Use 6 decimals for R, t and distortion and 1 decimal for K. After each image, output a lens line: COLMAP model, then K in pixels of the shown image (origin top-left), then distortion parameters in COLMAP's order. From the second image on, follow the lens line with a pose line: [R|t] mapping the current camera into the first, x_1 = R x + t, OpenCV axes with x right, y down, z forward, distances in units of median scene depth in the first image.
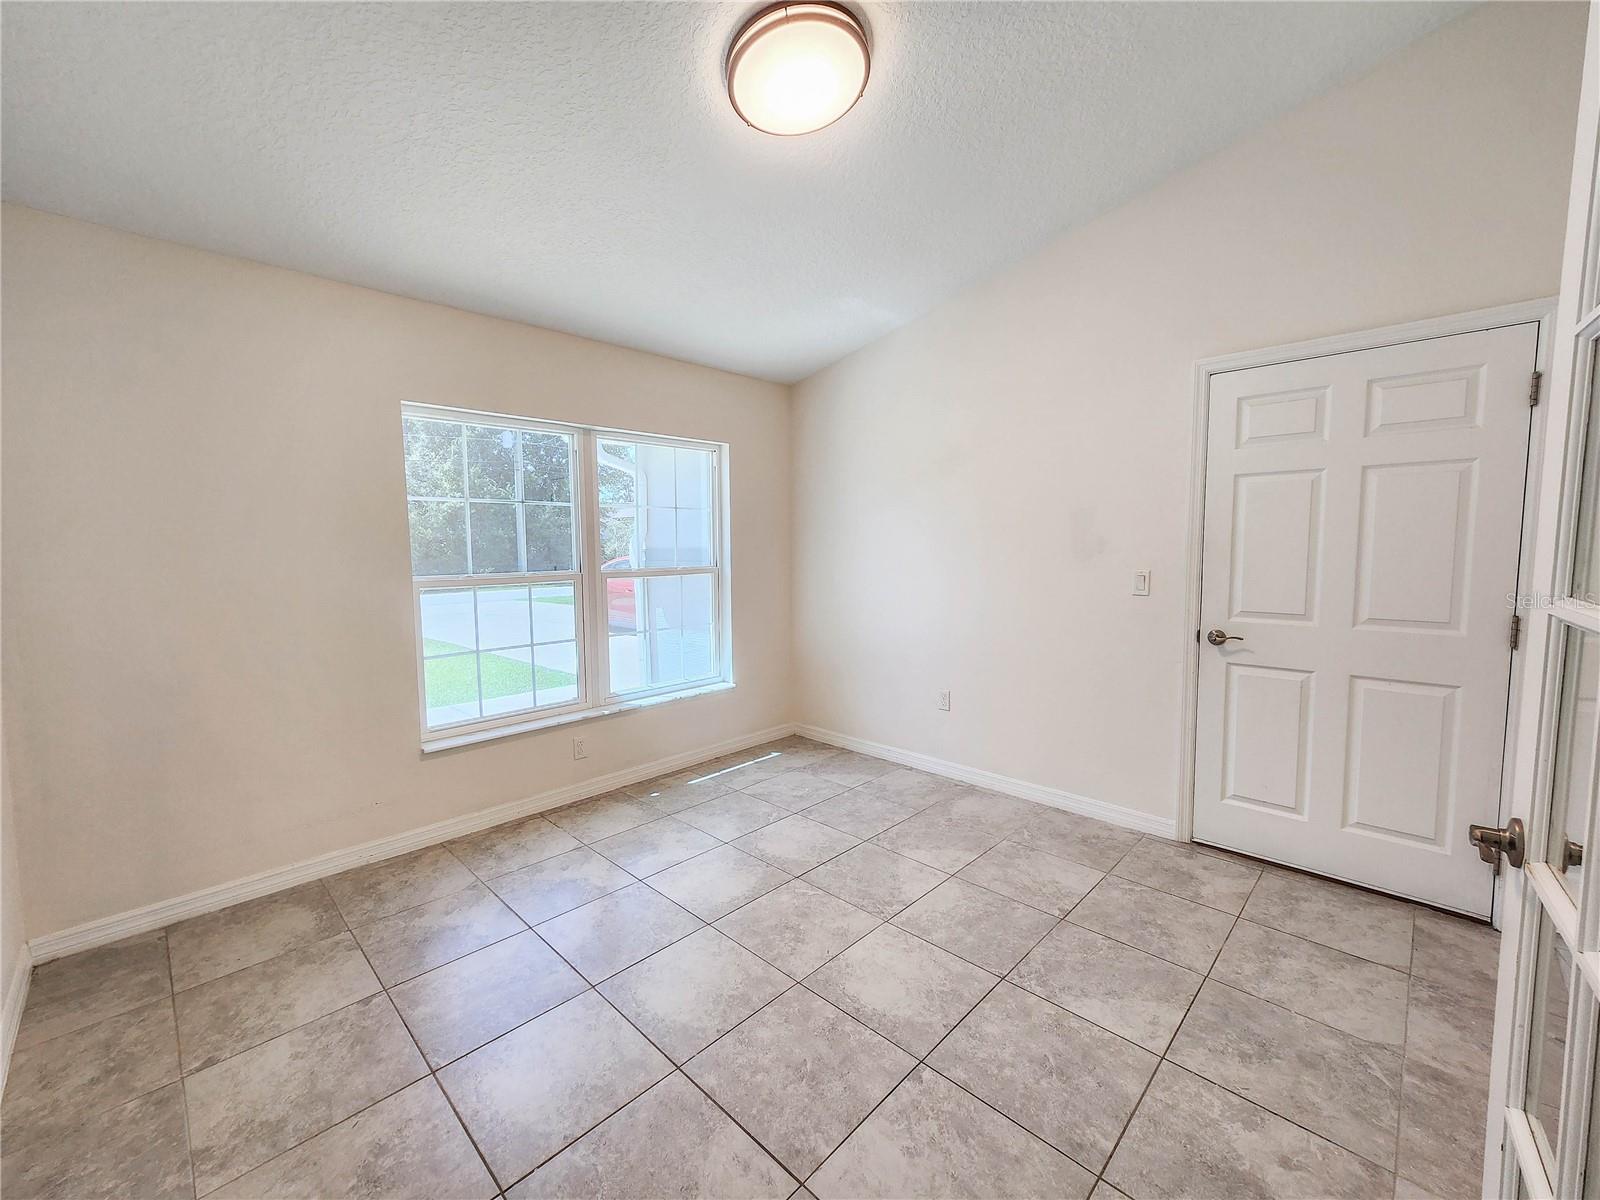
lens RADIAL K [[654.5, 0, 796.4], [0, 654.5, 599.6], [0, 0, 1]] dist [0.011778, -0.000370]
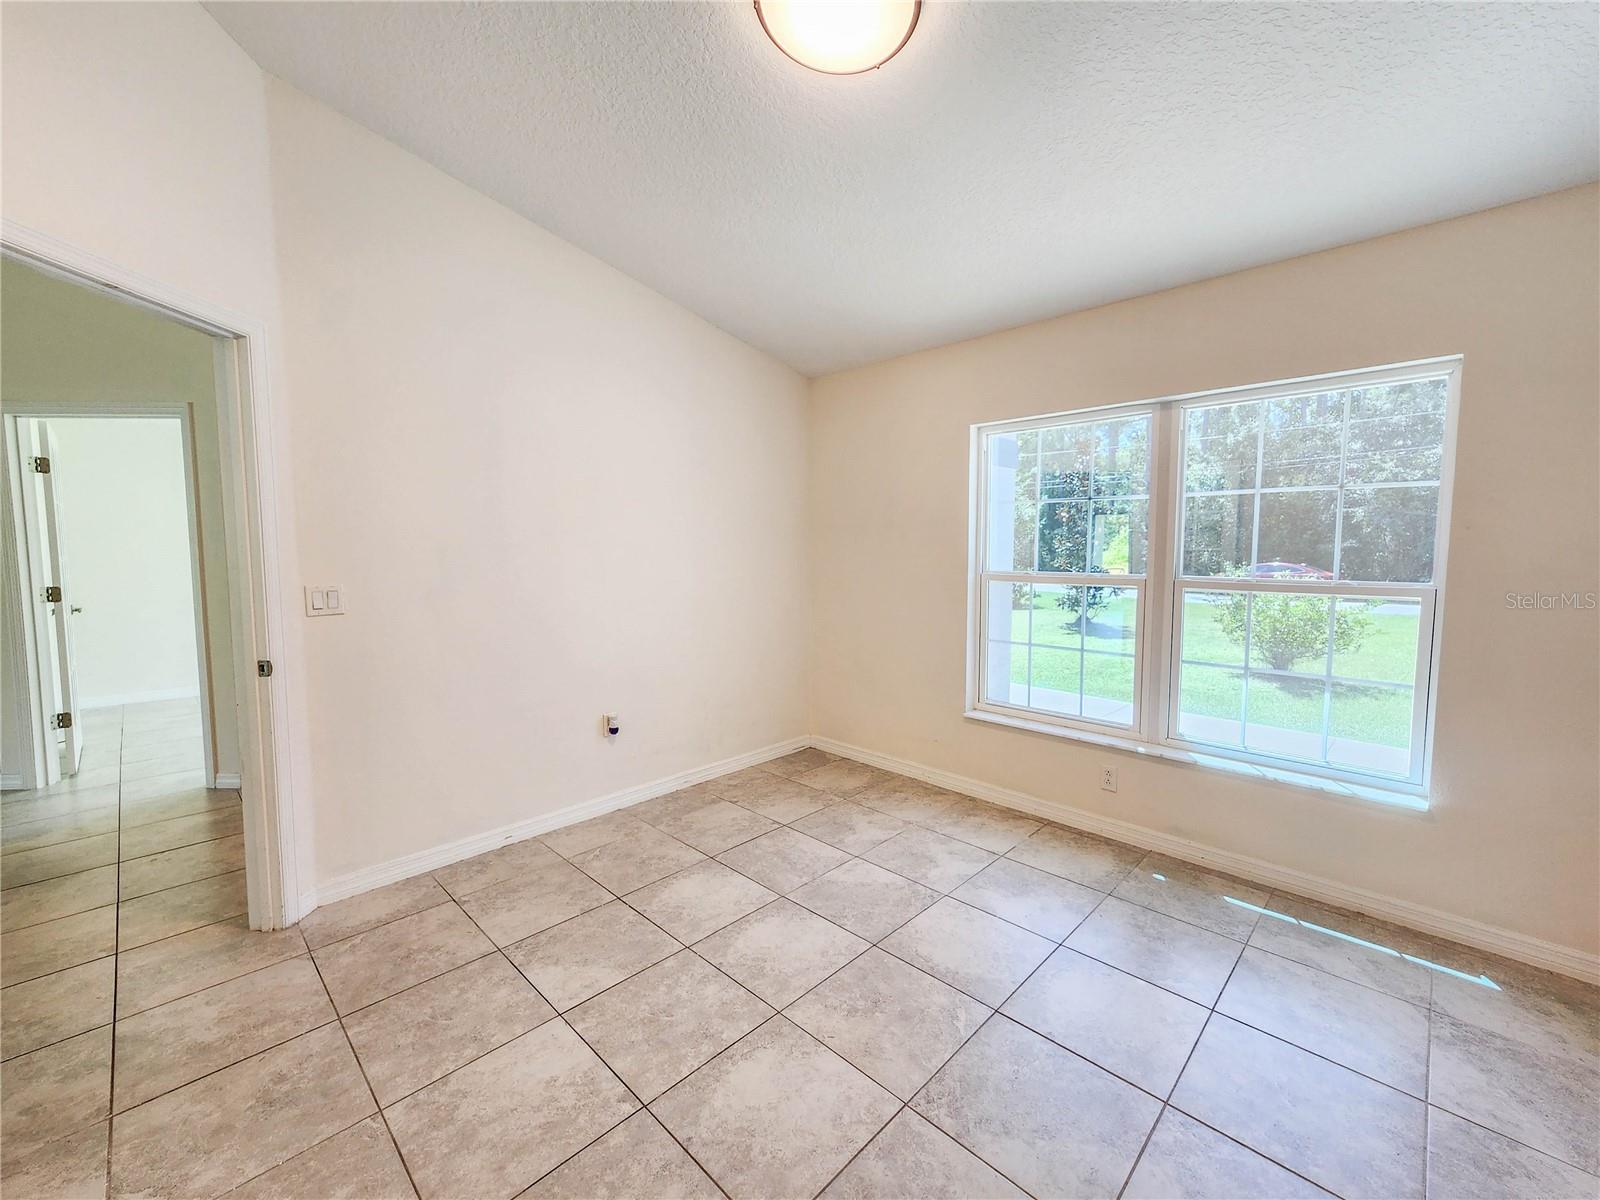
lens RADIAL K [[654.5, 0, 797.0], [0, 654.5, 590.7], [0, 0, 1]] dist [0.011778, -0.000370]
pose [[0.000084, 0.079134, -0.996864, 0.644480], [-0.086904, 0.993093, 0.078828, -0.065827], [0.996217, 0.086624, 0.006961, 0.699060]]
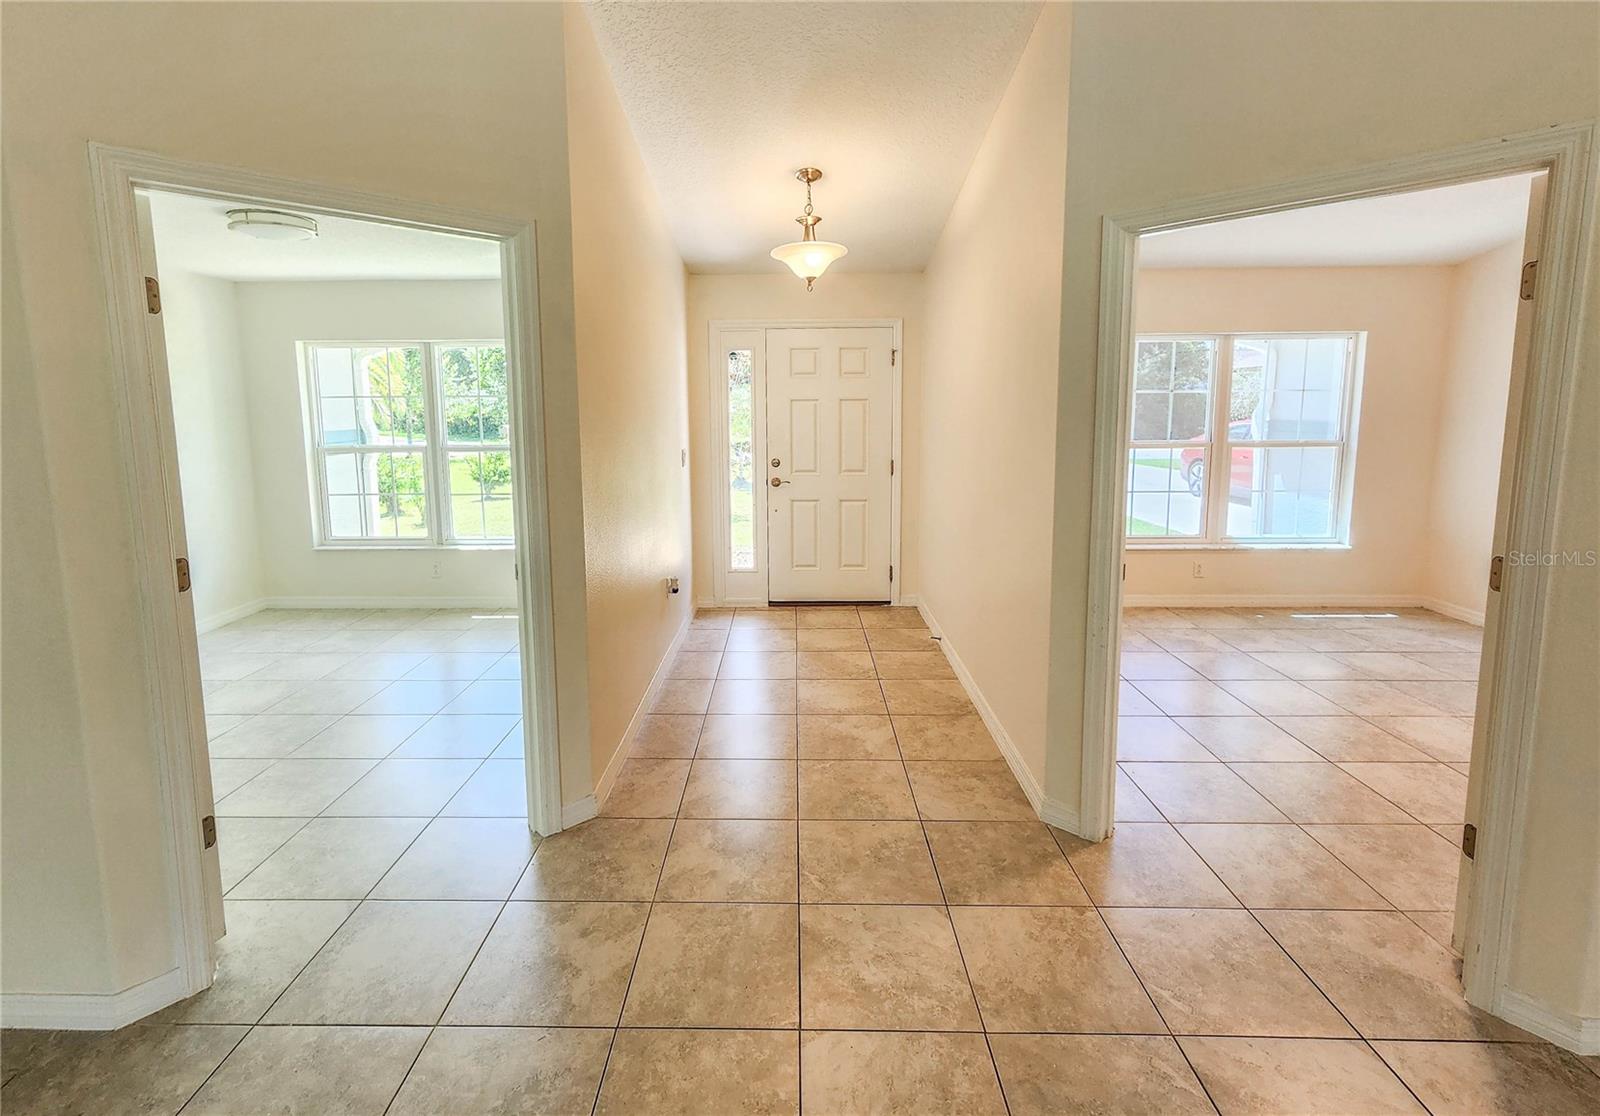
lens RADIAL K [[715.8, 0, 791.1], [0, 715.8, 481.7], [0, 0, 1]] dist [0.014176, 0.000425]
pose [[0.689289, 0.084605, -0.719530, 0.190224], [-0.064163, 0.996384, 0.055692, 0.016326], [0.721640, 0.007779, 0.692225, -0.831962]]
